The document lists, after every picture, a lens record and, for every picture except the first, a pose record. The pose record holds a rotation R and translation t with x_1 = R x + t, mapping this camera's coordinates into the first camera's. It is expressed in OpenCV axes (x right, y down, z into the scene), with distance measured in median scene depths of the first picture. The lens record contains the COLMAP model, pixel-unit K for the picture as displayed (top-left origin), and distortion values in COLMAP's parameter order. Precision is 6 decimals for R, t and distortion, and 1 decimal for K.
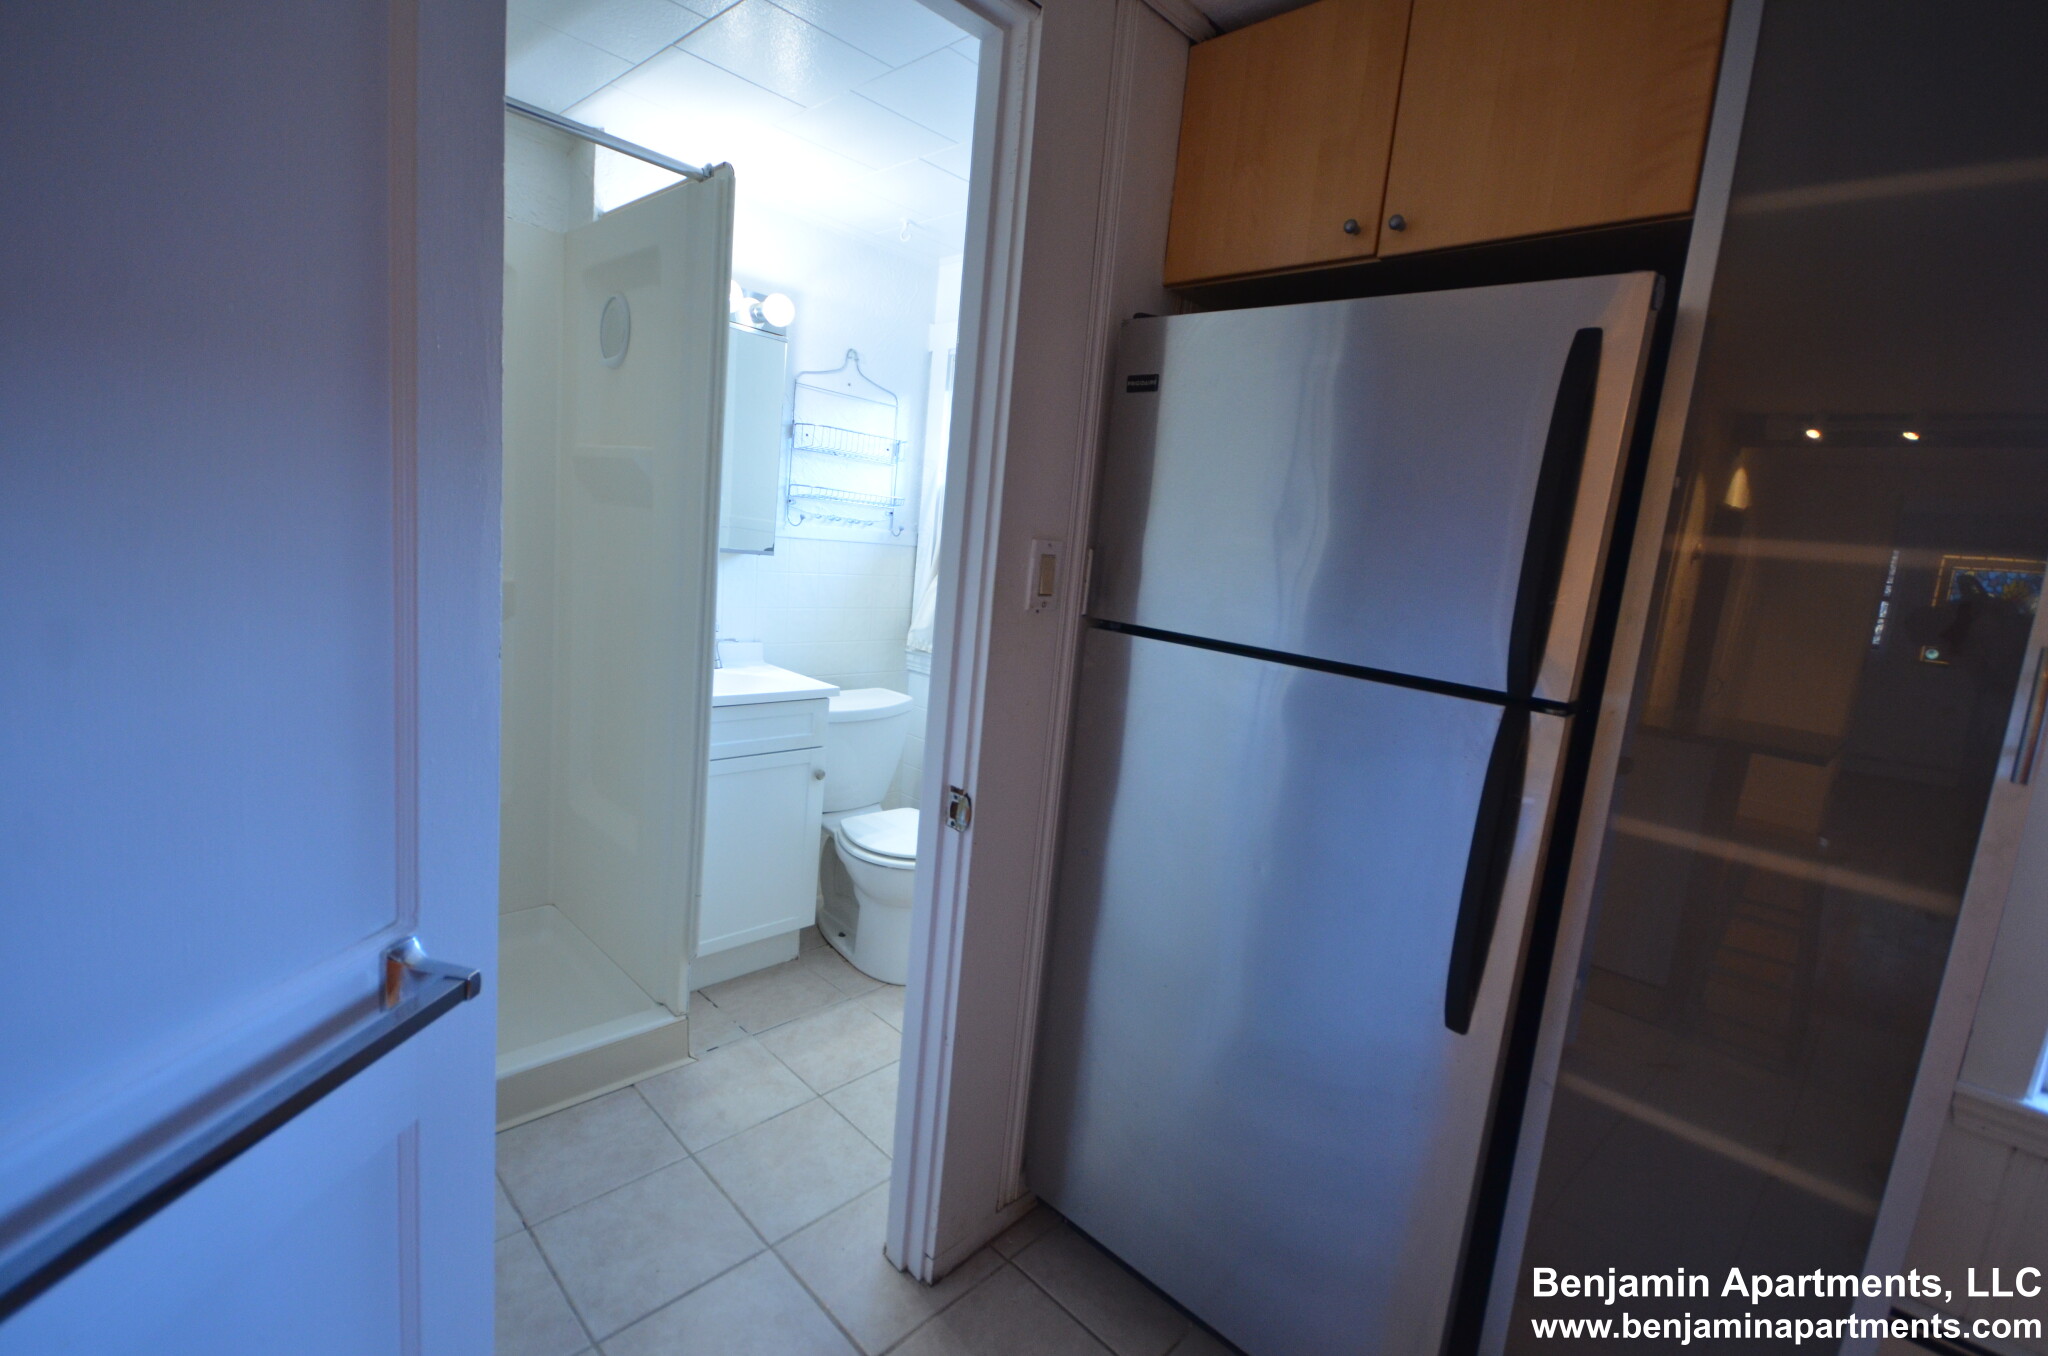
lens RADIAL K [[900.1, 0, 1021.2], [0, 900.1, 671.7], [0, 0, 1]] dist [0.008672, -0.008093]
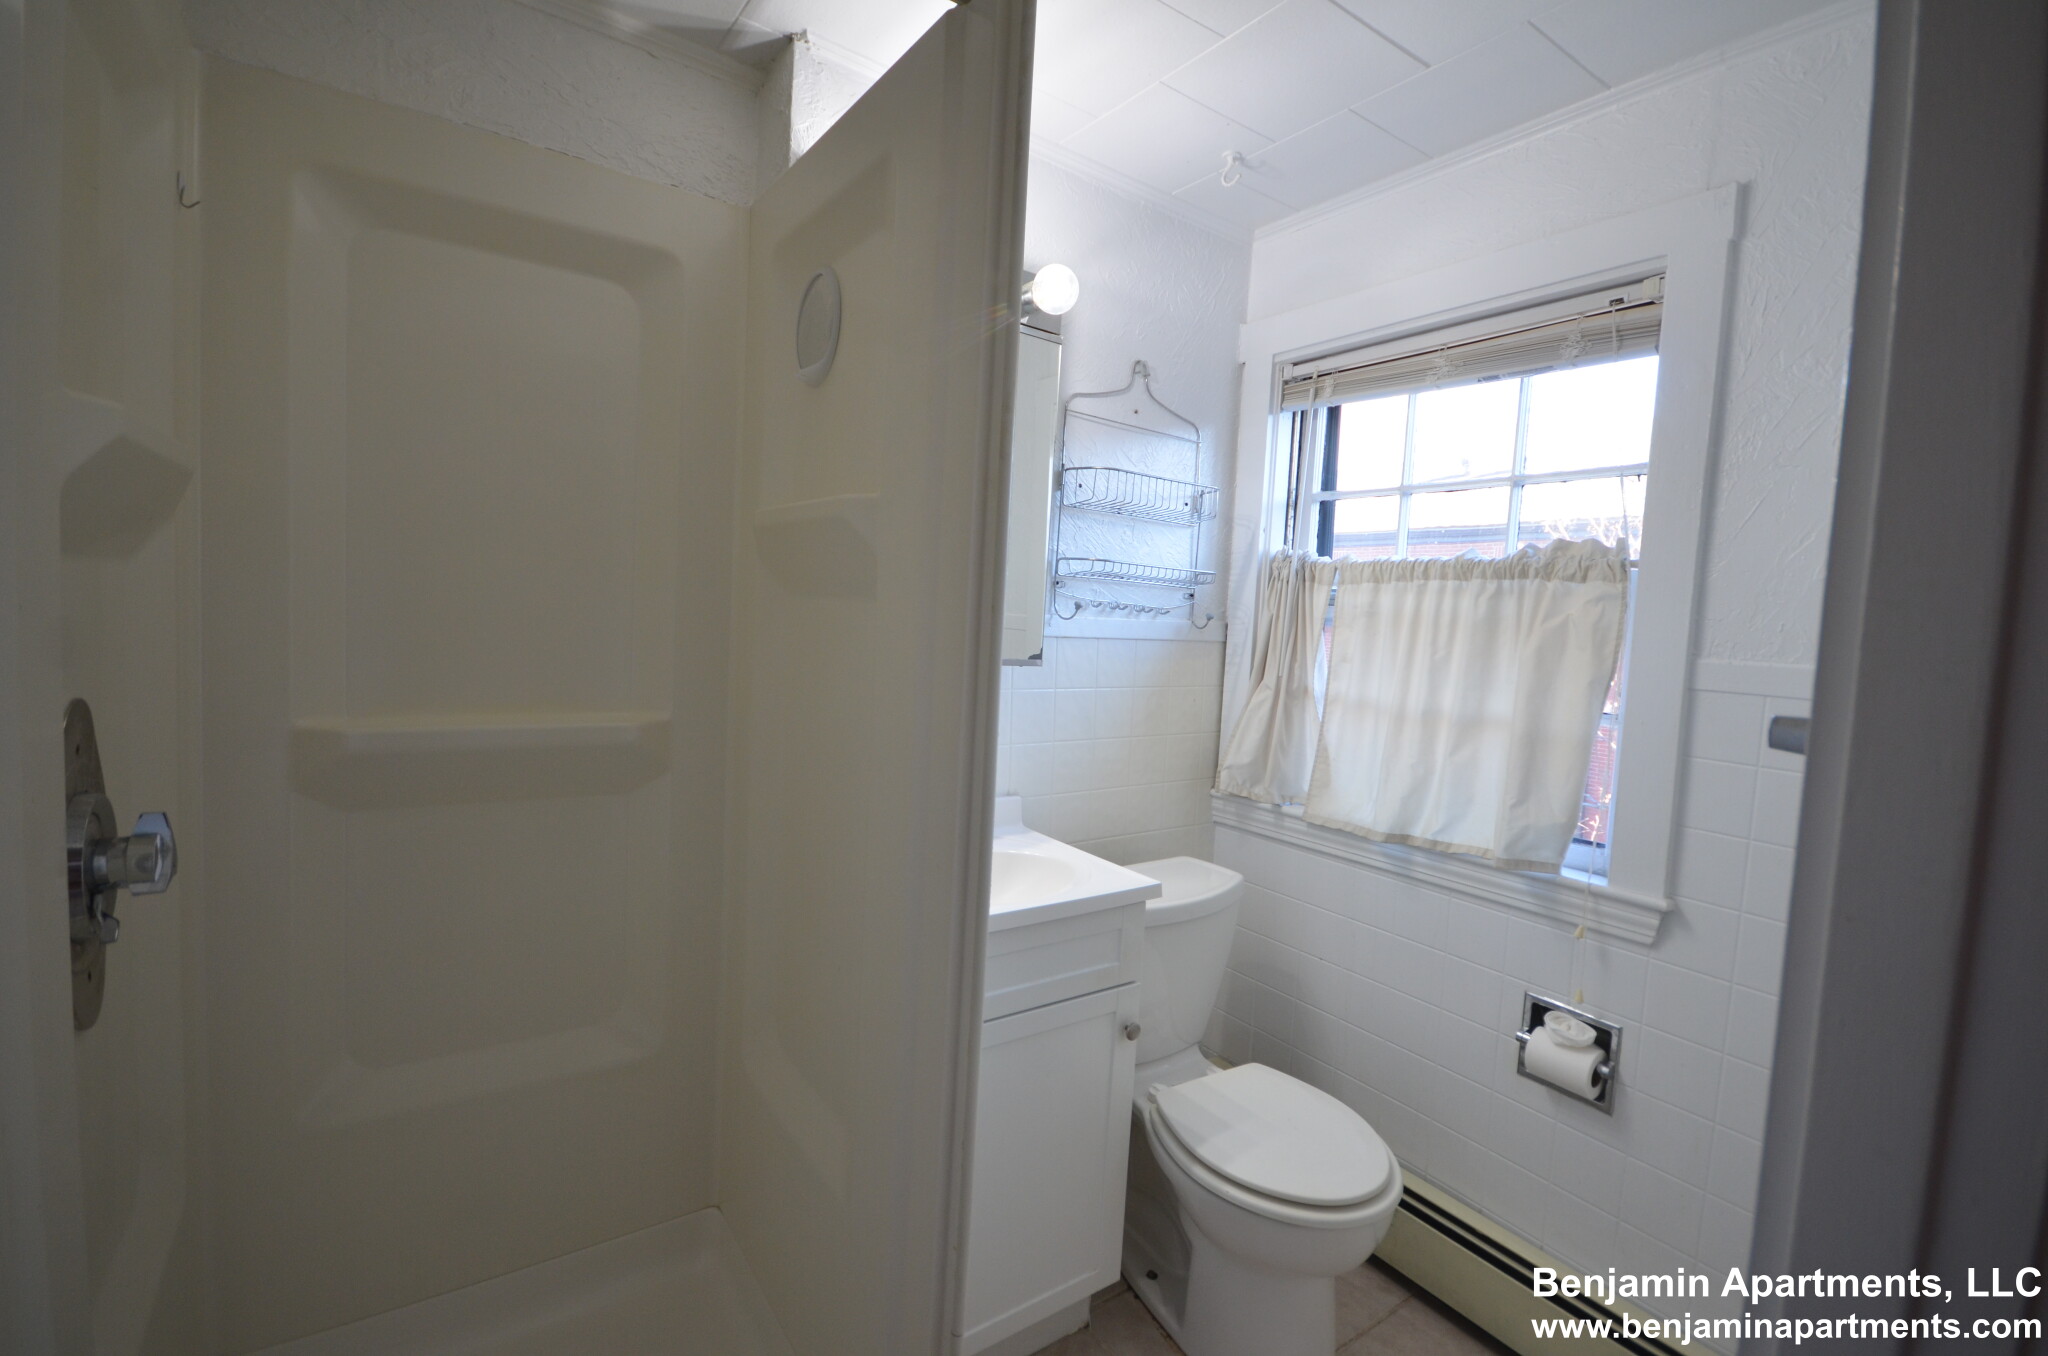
lens RADIAL K [[900.1, 0, 1024.5], [0, 900.1, 676.2], [0, 0, 1]] dist [0.008672, -0.008093]
pose [[0.982318, -0.027978, -0.185115, -0.159001], [0.011094, 0.995732, -0.091622, -0.059127], [0.186889, 0.087949, 0.978436, 0.345267]]
